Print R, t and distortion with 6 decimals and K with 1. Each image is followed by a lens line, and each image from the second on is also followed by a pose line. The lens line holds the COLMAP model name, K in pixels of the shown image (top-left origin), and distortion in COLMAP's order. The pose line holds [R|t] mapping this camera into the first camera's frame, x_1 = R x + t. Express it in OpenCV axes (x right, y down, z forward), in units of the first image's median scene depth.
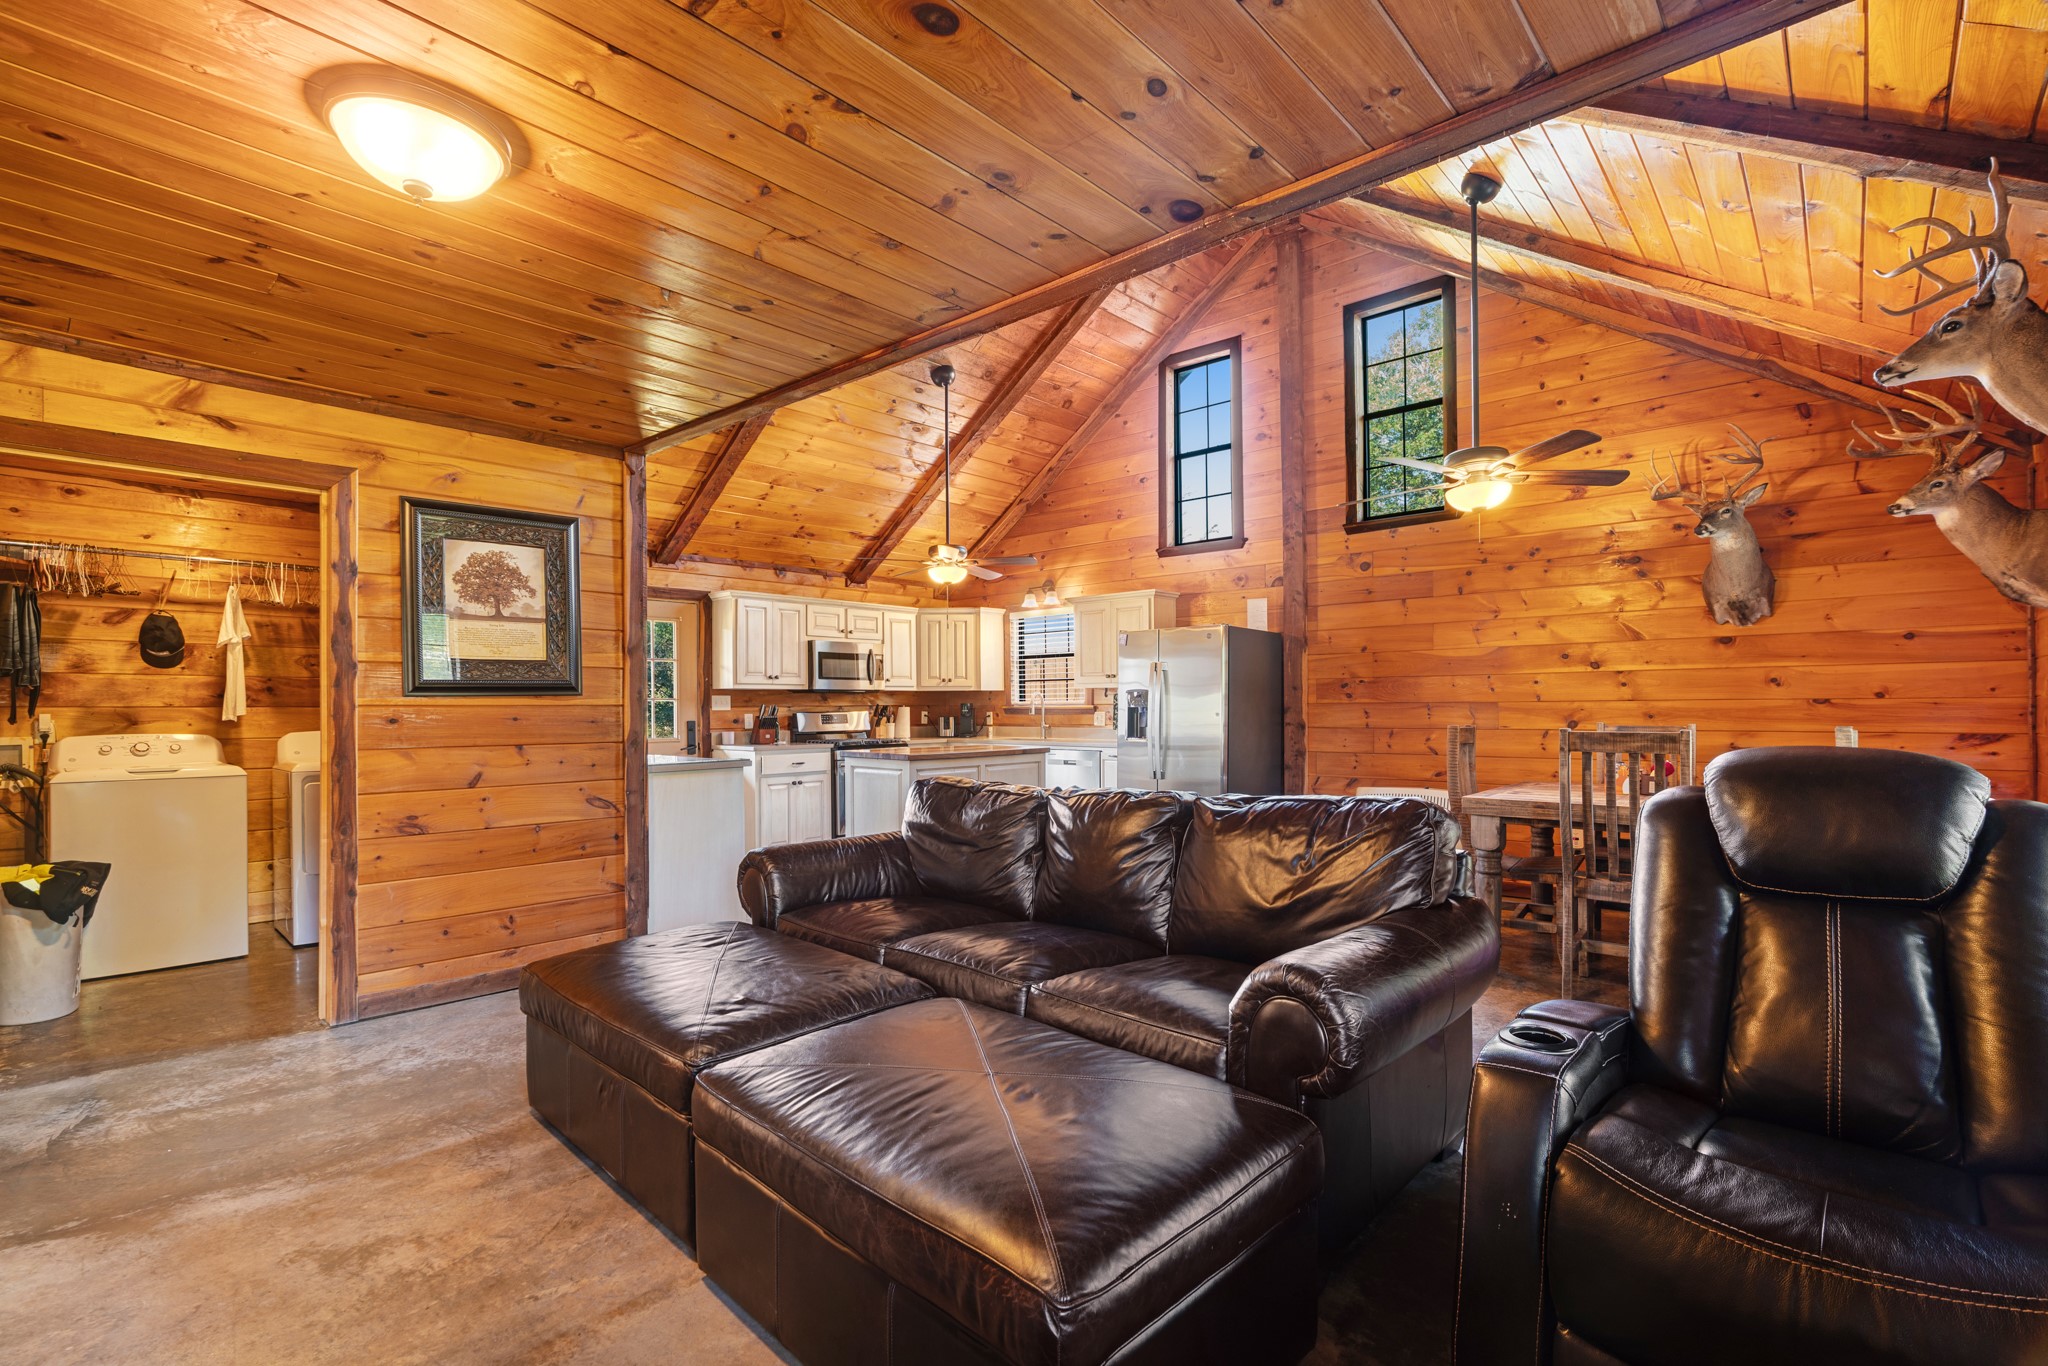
lens RADIAL K [[939.4, 0, 1024.0], [0, 939.4, 683.0], [0, 0, 1]] dist [-0.001194, -0.000438]
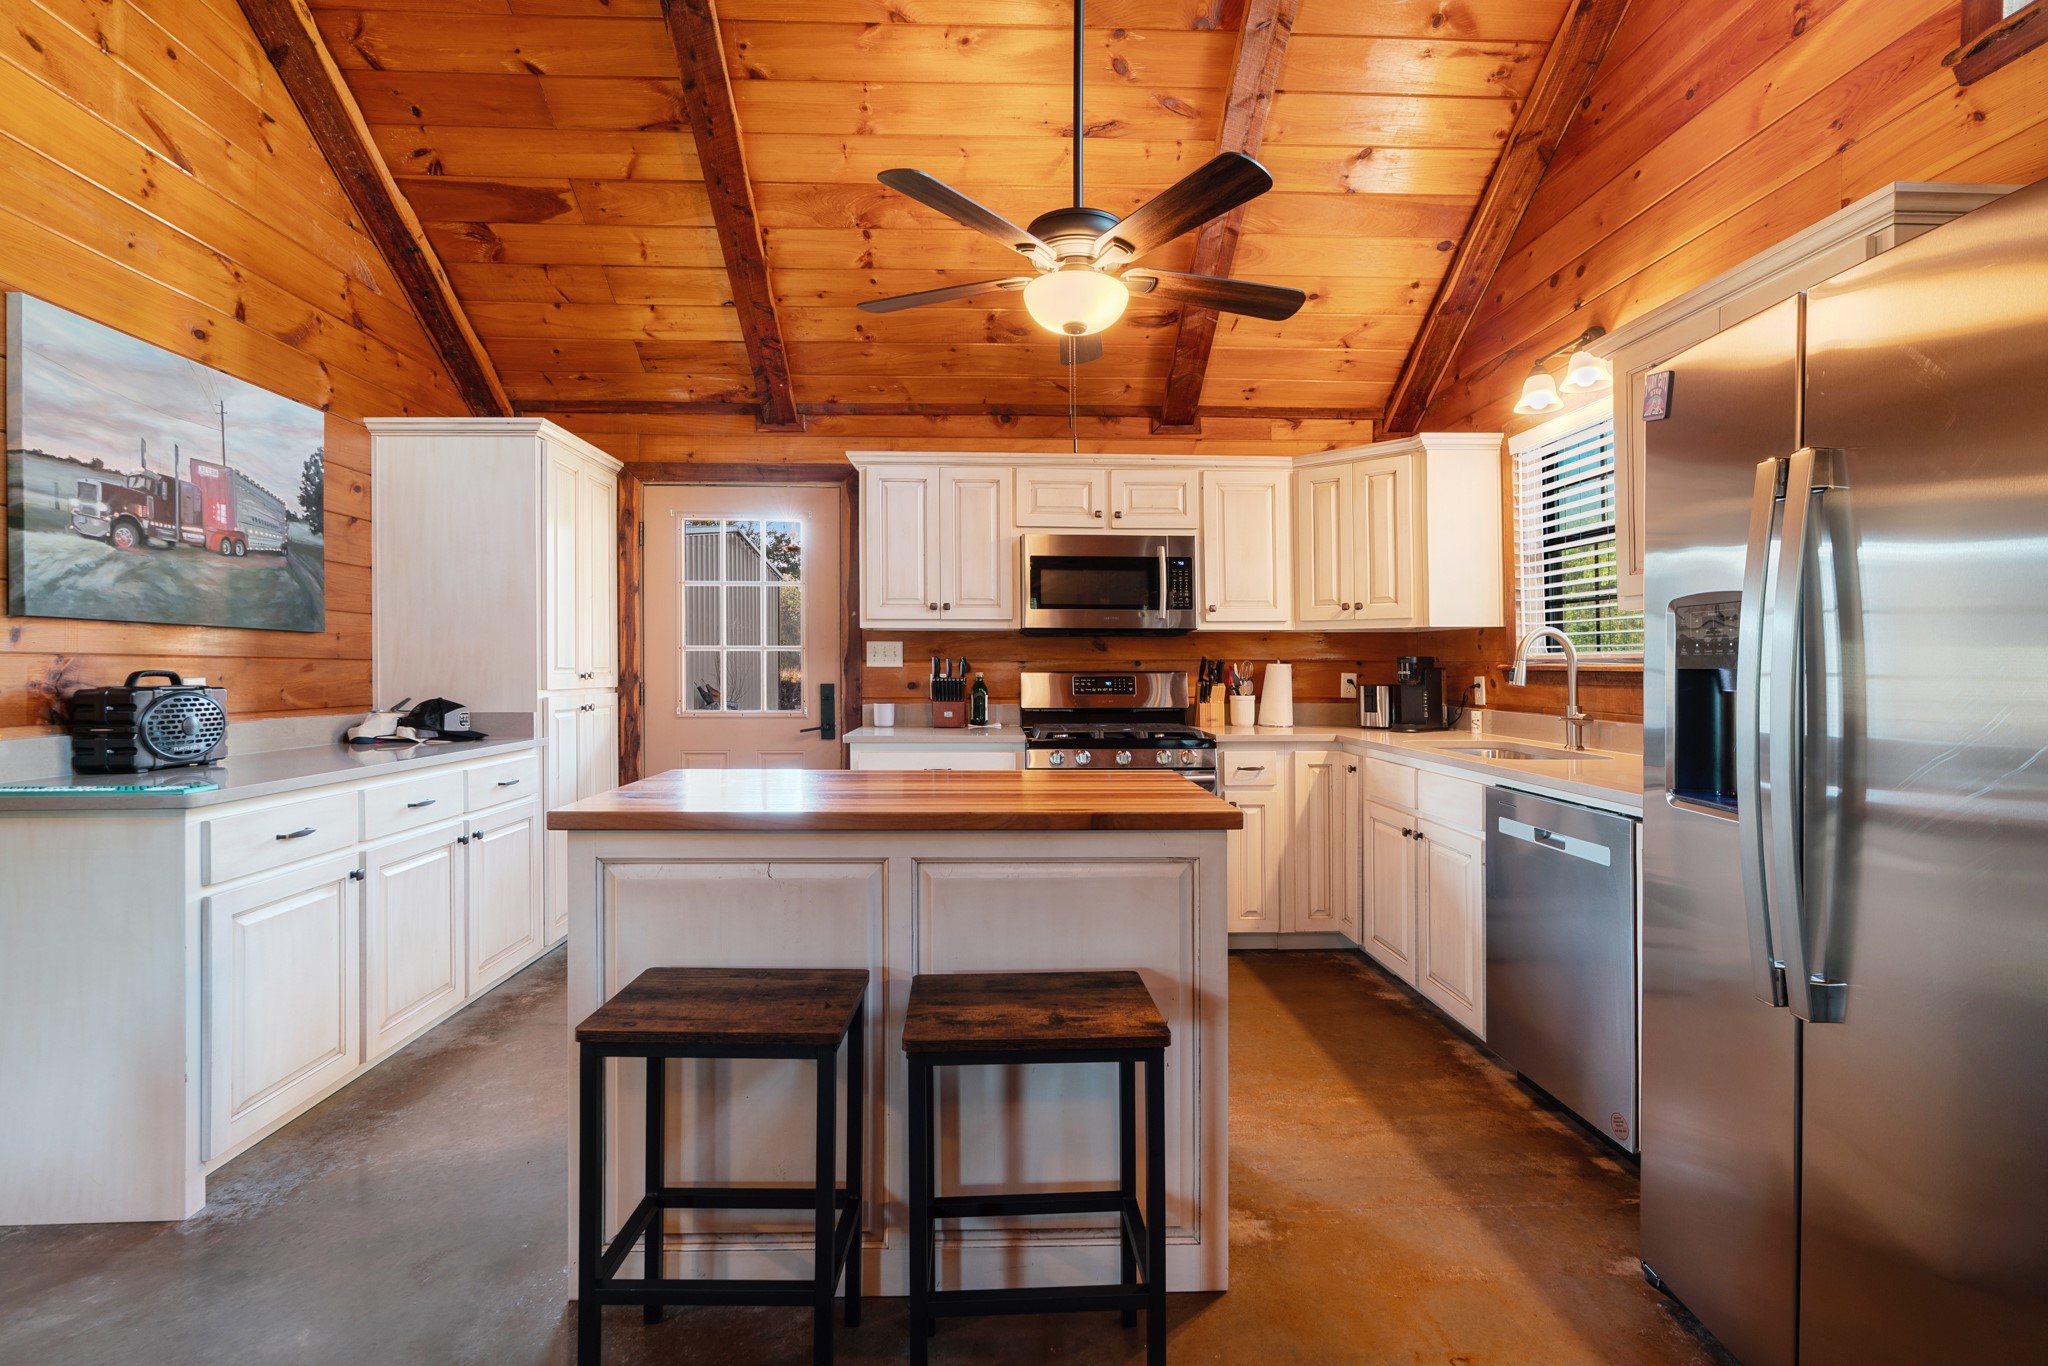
lens RADIAL K [[939.4, 0, 1024.0], [0, 939.4, 683.0], [0, 0, 1]] dist [-0.001194, -0.000438]
pose [[0.701471, 0.016404, -0.712509, 0.153540], [0.010248, 0.999400, 0.033099, 0.020451], [0.712624, -0.030520, 0.700882, 0.645719]]
